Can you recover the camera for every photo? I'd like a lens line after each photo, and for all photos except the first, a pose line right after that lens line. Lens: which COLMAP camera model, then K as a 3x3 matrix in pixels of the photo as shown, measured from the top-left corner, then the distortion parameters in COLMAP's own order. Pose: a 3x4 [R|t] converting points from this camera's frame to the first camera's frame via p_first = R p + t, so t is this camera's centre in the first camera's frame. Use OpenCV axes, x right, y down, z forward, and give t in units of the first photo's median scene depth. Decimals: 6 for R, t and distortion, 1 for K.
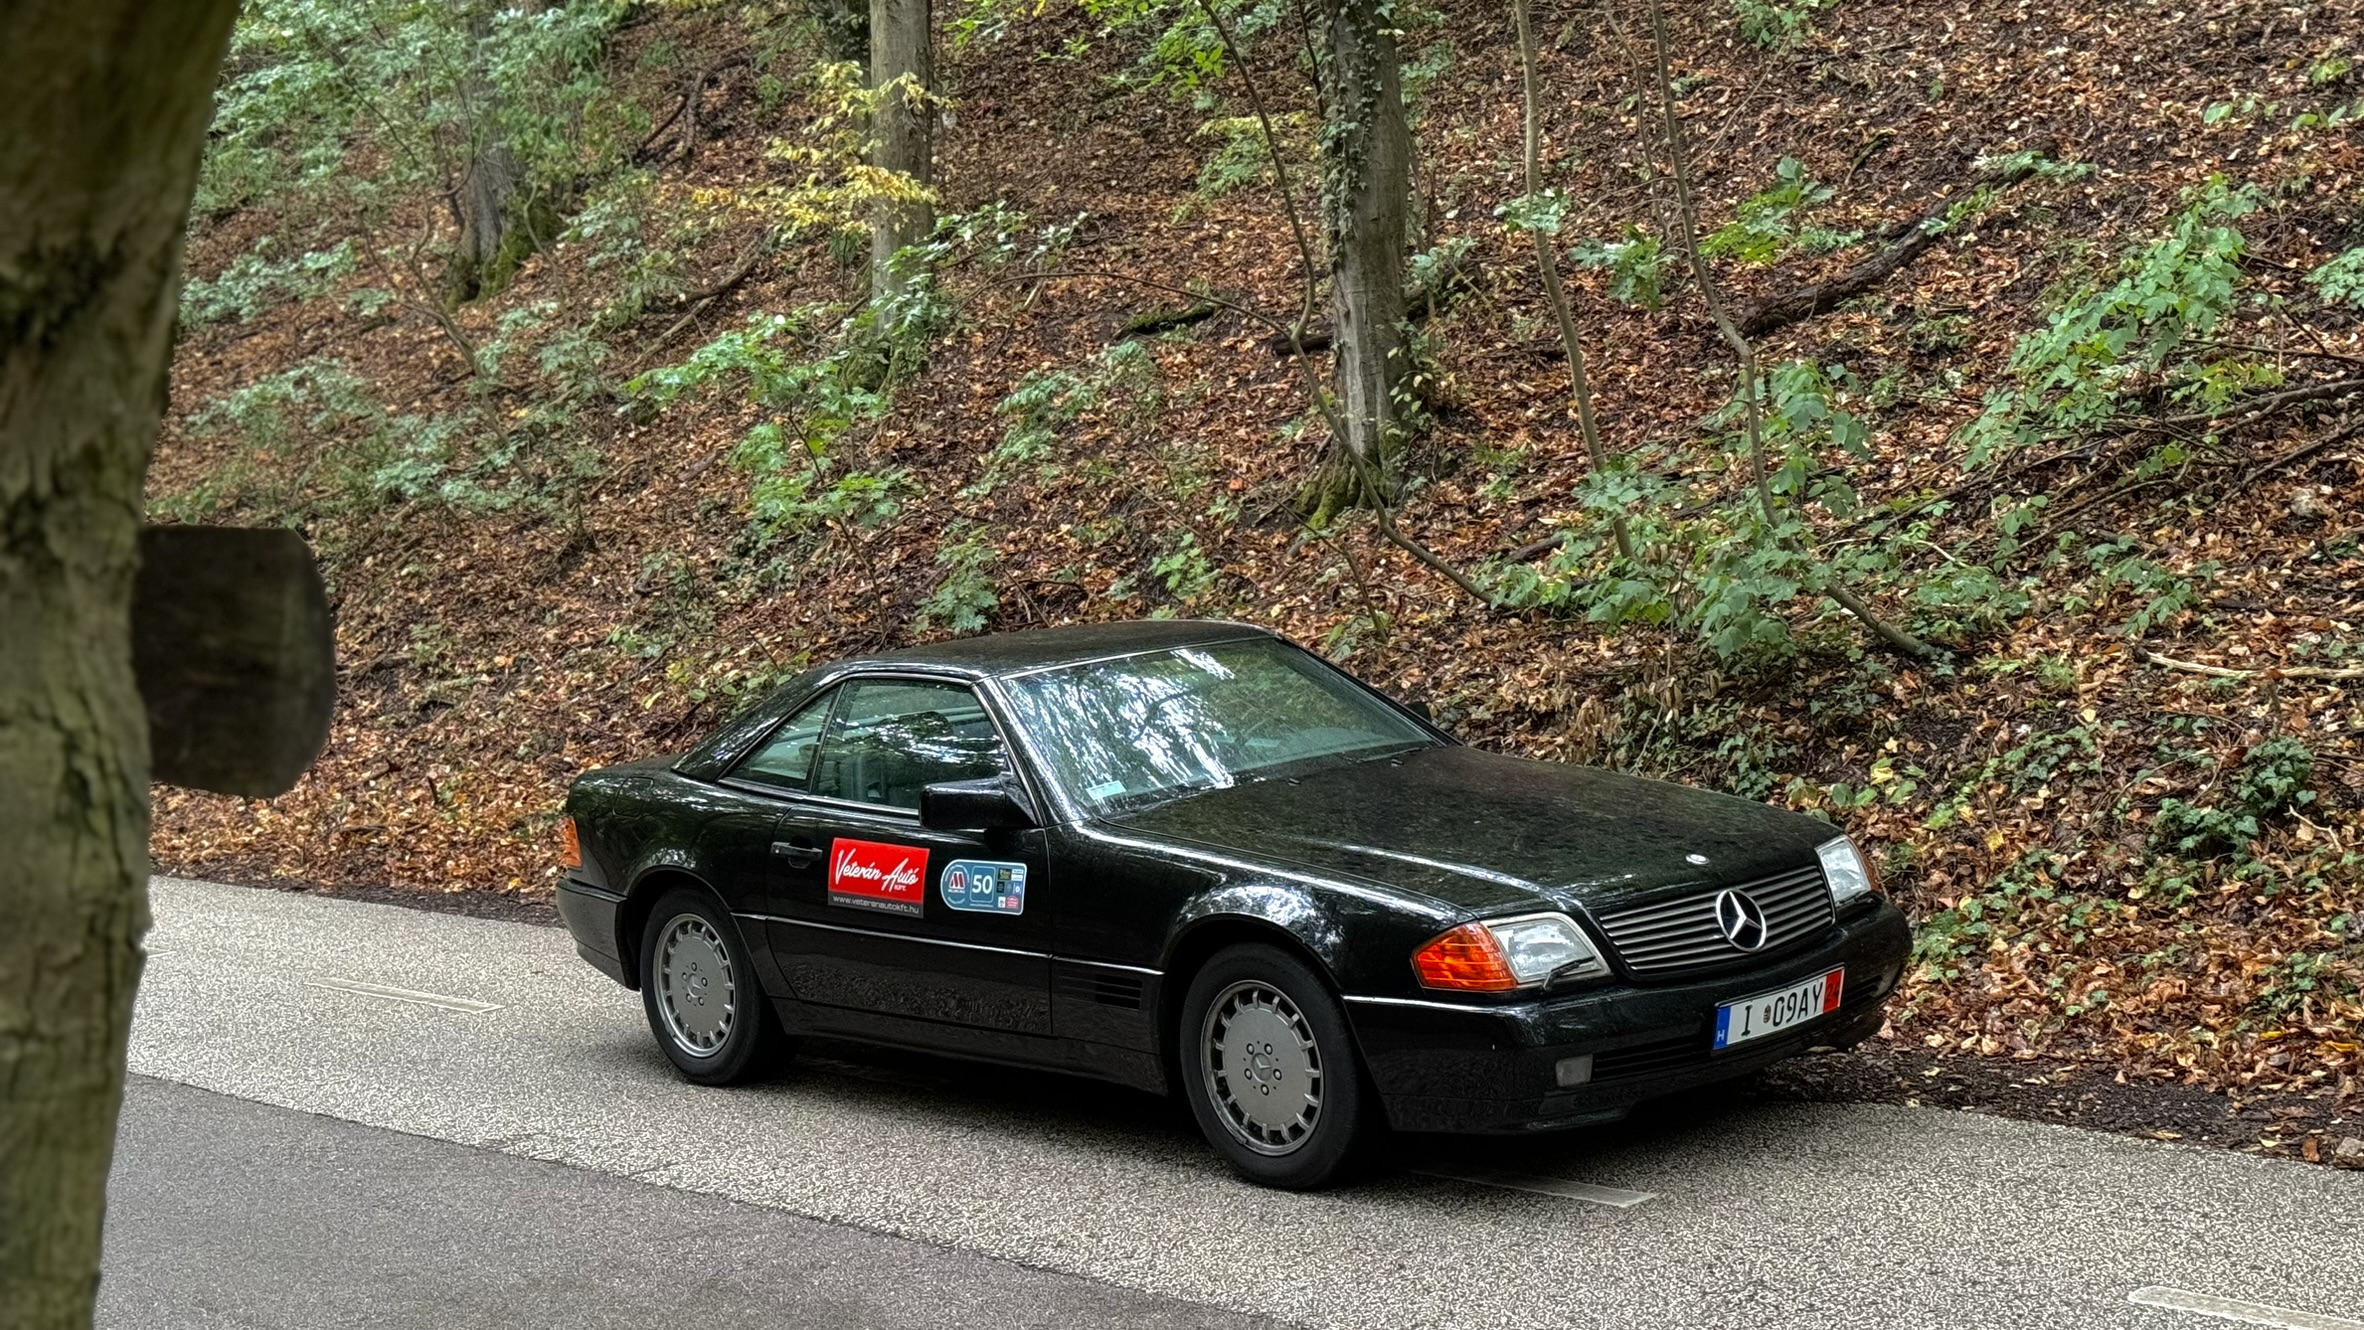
lens RADIAL K [[3248.4, 0, 1182.0], [0, 3248.4, 665.0], [0, 0, 1]] dist [0.176845, -0.298021]
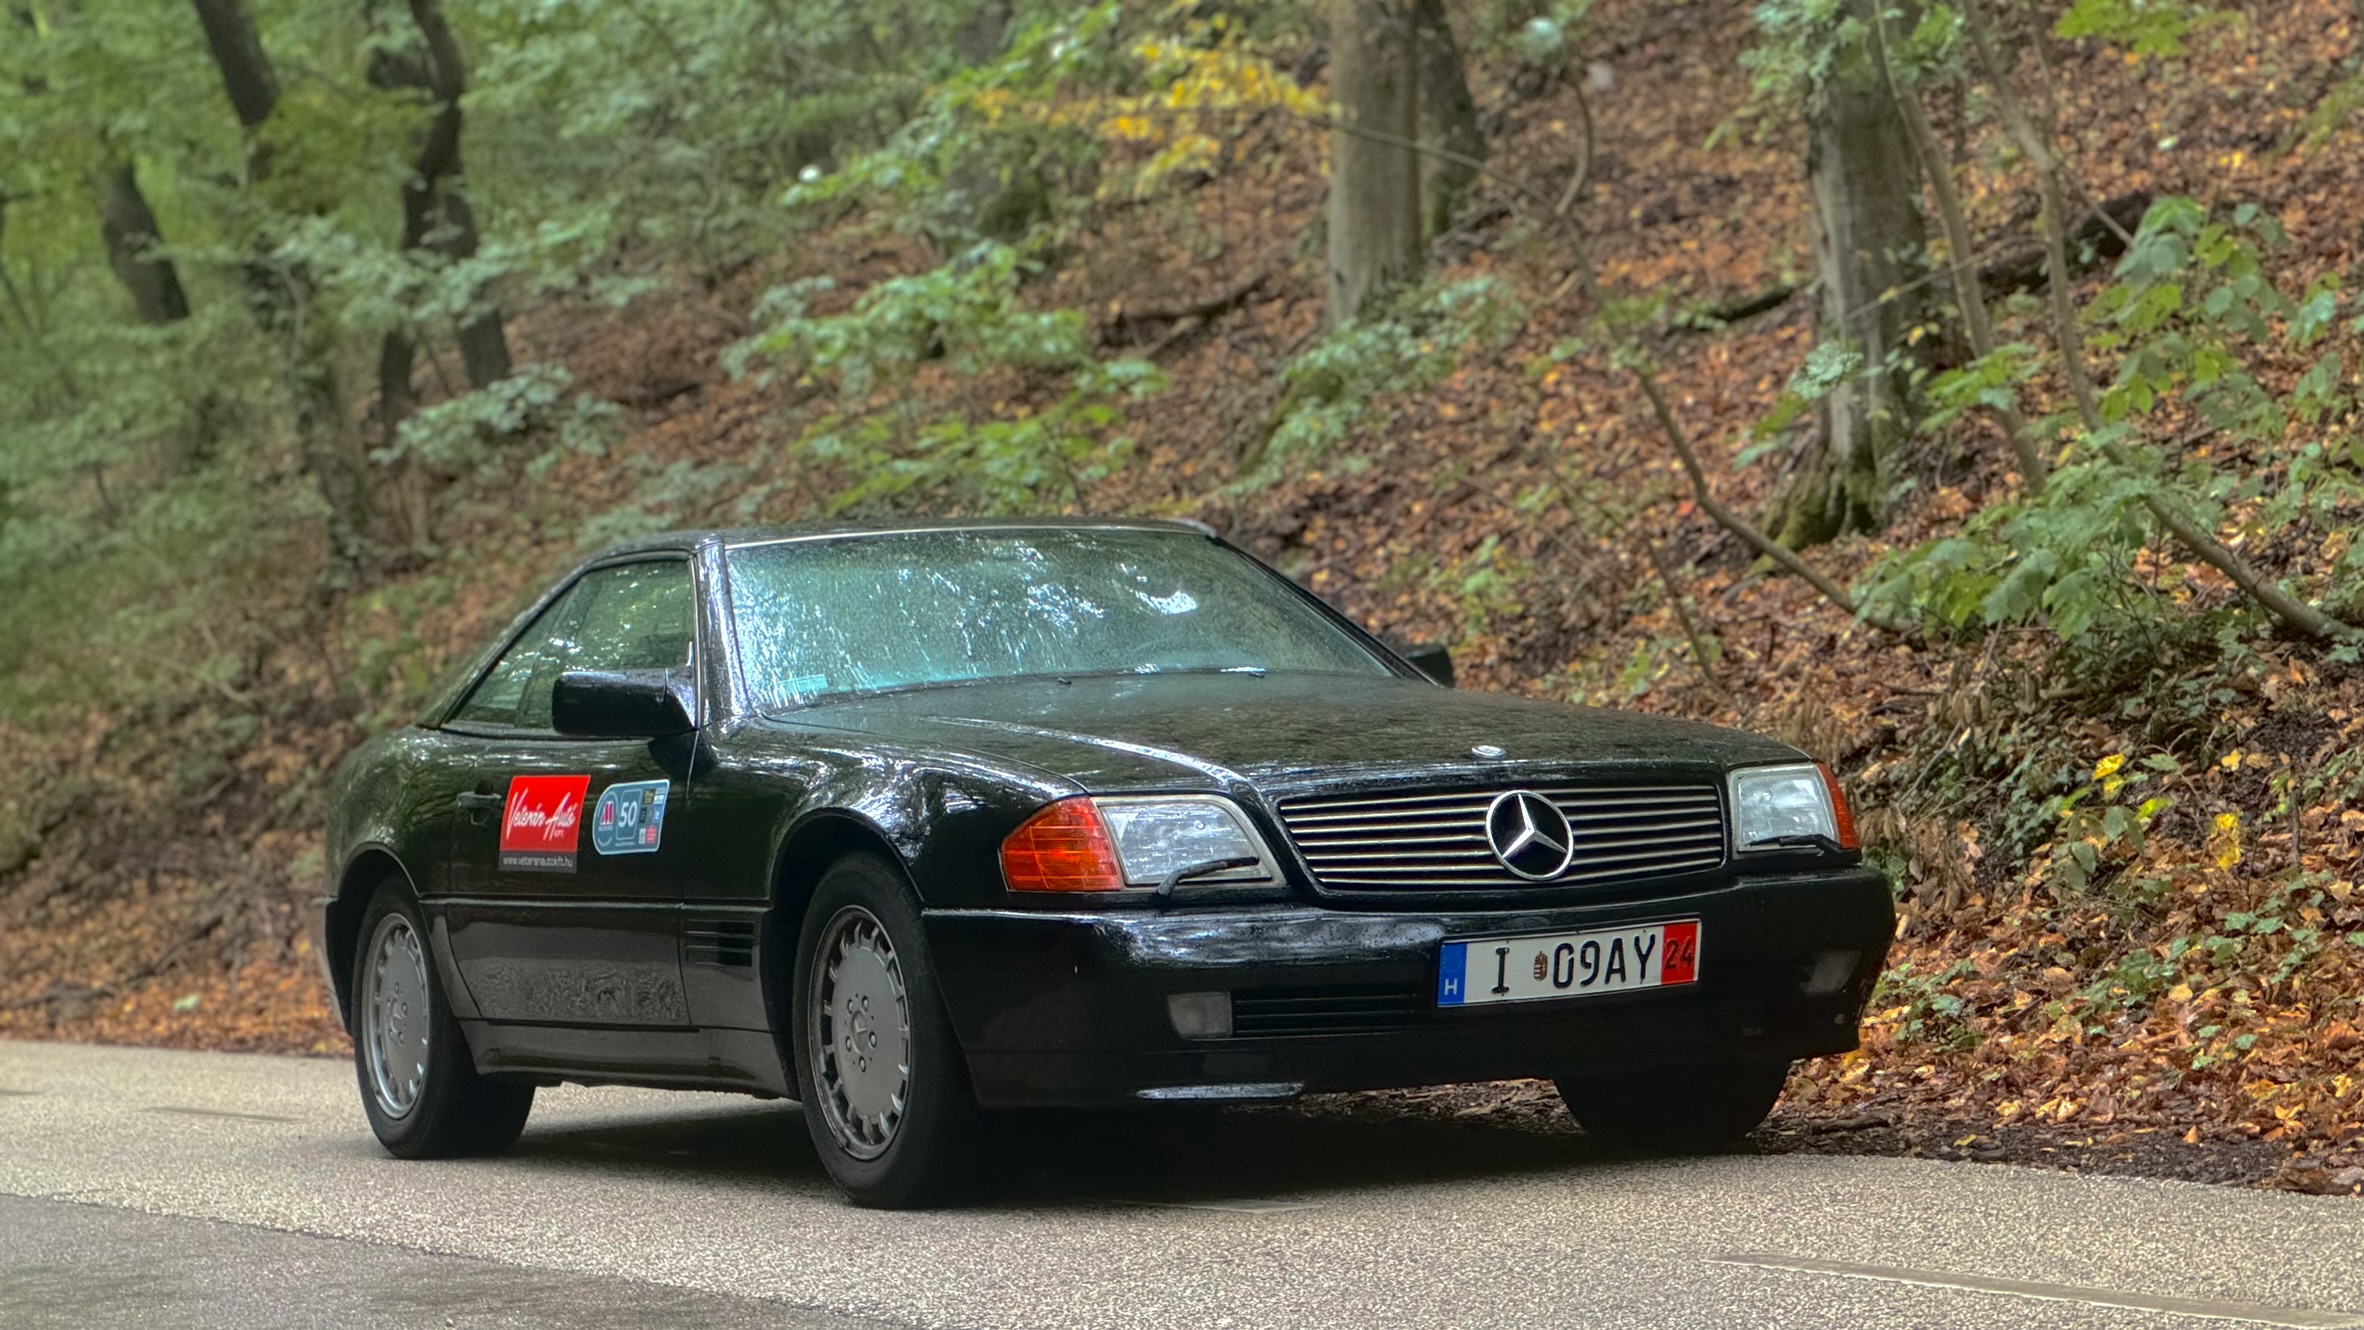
lens RADIAL K [[5225.5, 0, 1182.0], [0, 5225.5, 665.0], [0, 0, 1]] dist [-0.059835, 3.498809]
pose [[0.964066, 0.023486, -0.264622, 0.240835], [-0.048016, 0.995084, -0.086615, 0.087132], [0.261287, 0.096209, 0.960454, -0.038123]]
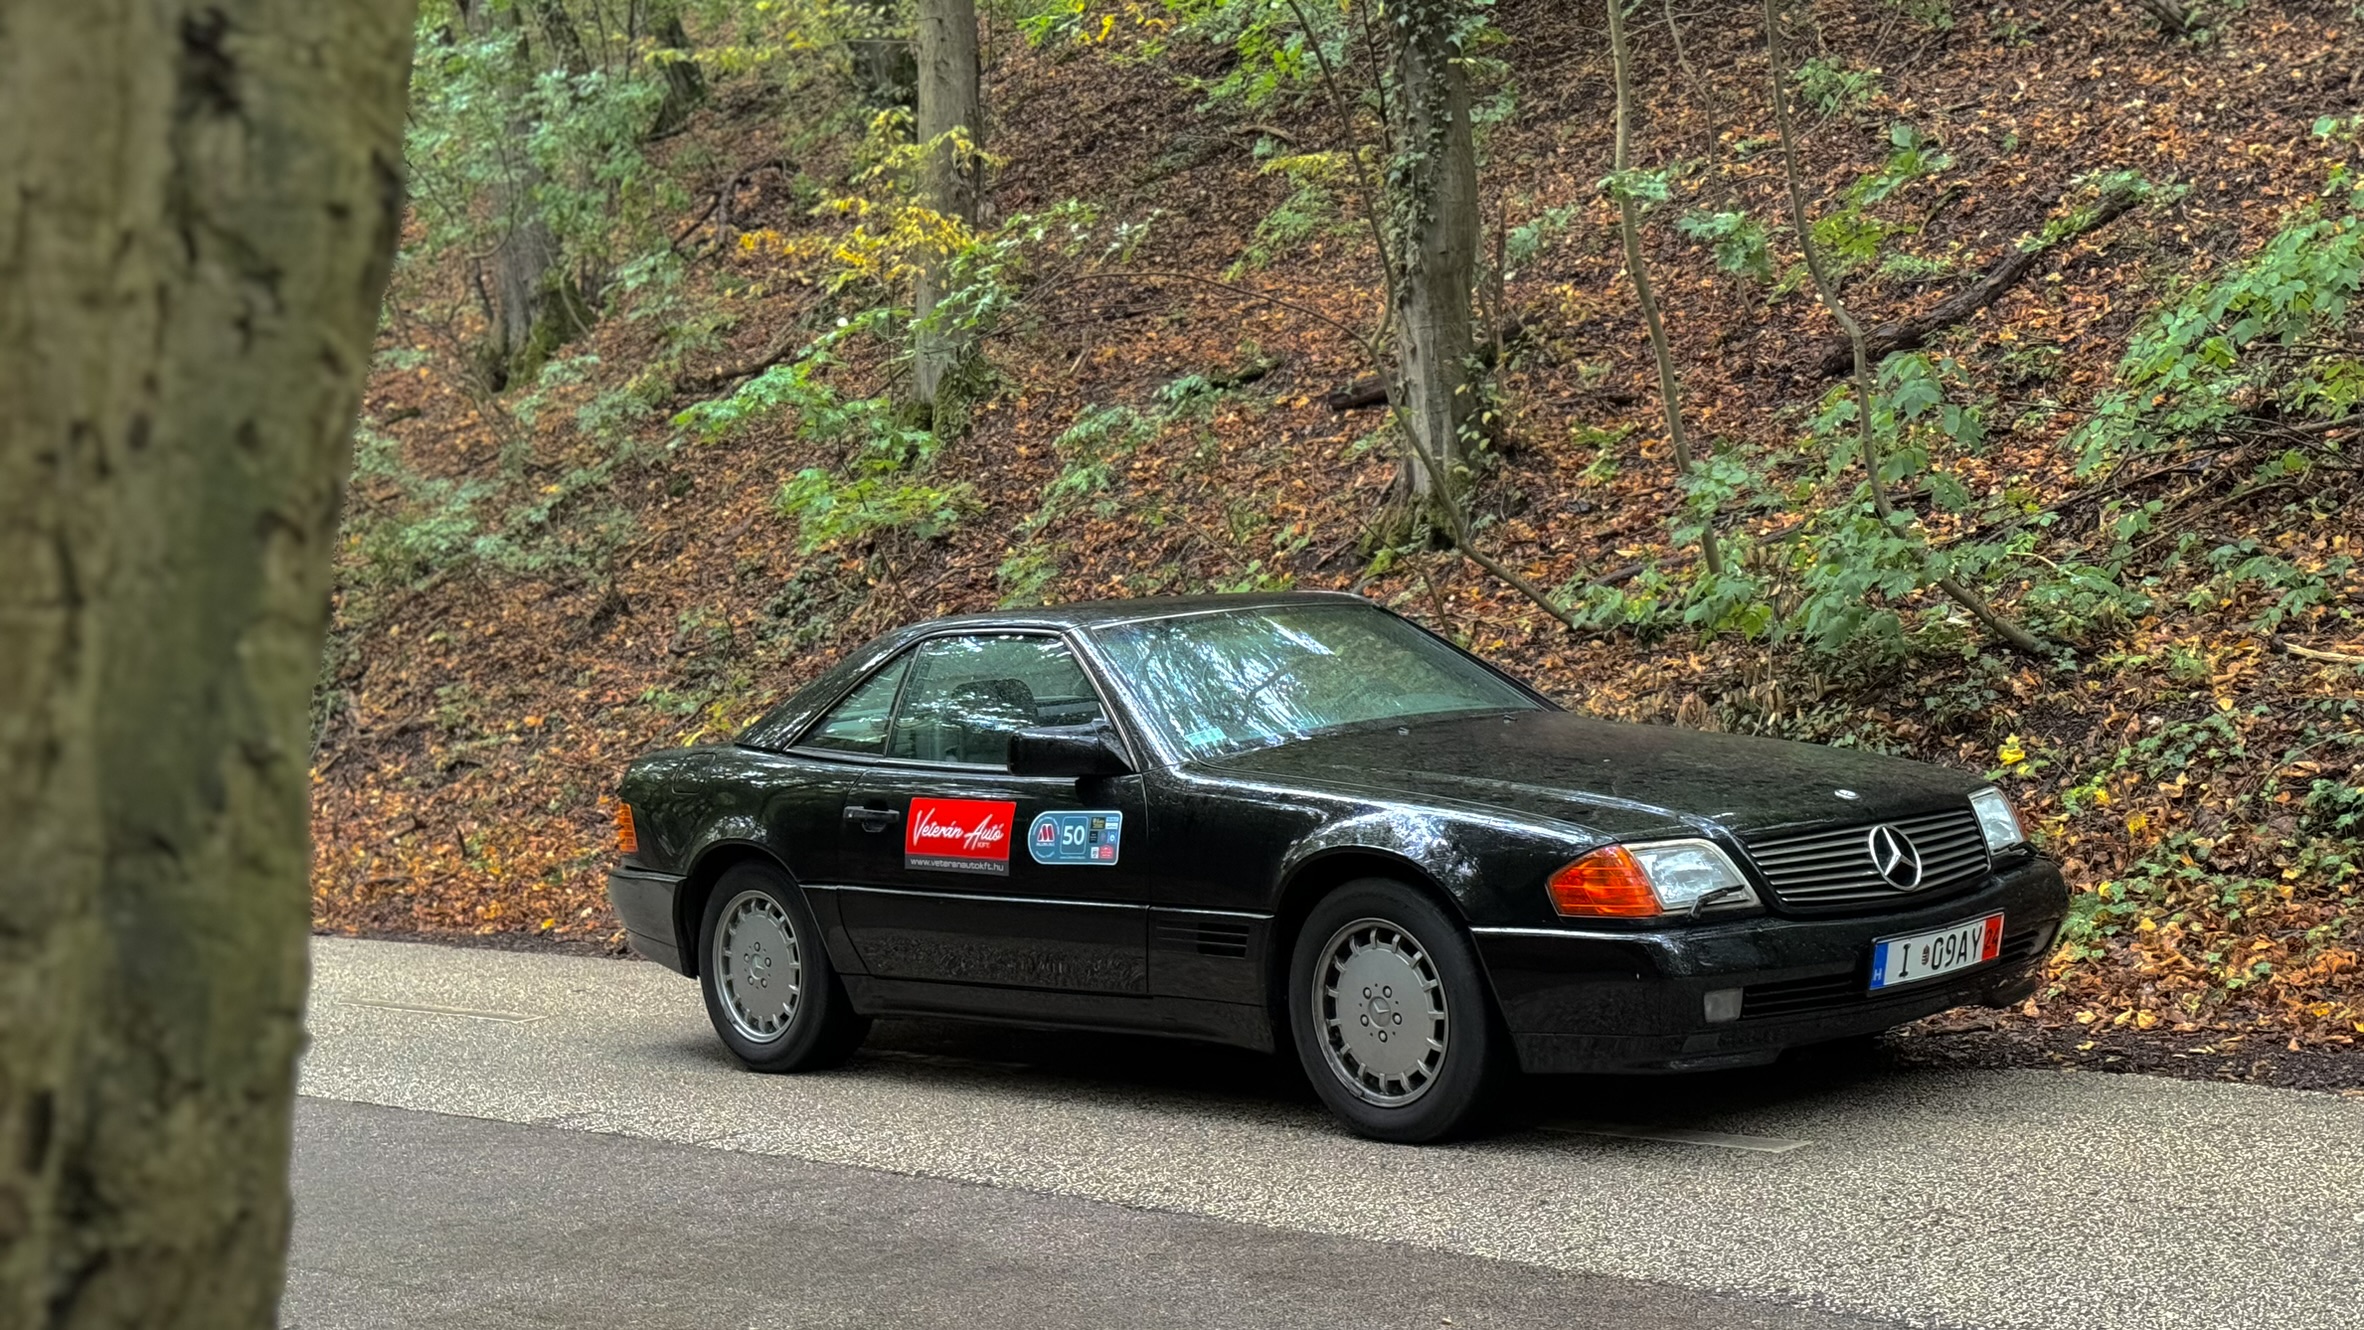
lens RADIAL K [[3248.4, 0, 1182.0], [0, 3248.4, 665.0], [0, 0, 1]] dist [0.176845, -0.298021]
pose [[0.999950, 0.009958, 0.000457, -0.021118], [-0.009917, 0.998406, -0.055567, 0.048015], [-0.001009, 0.055560, 0.998455, 0.038434]]
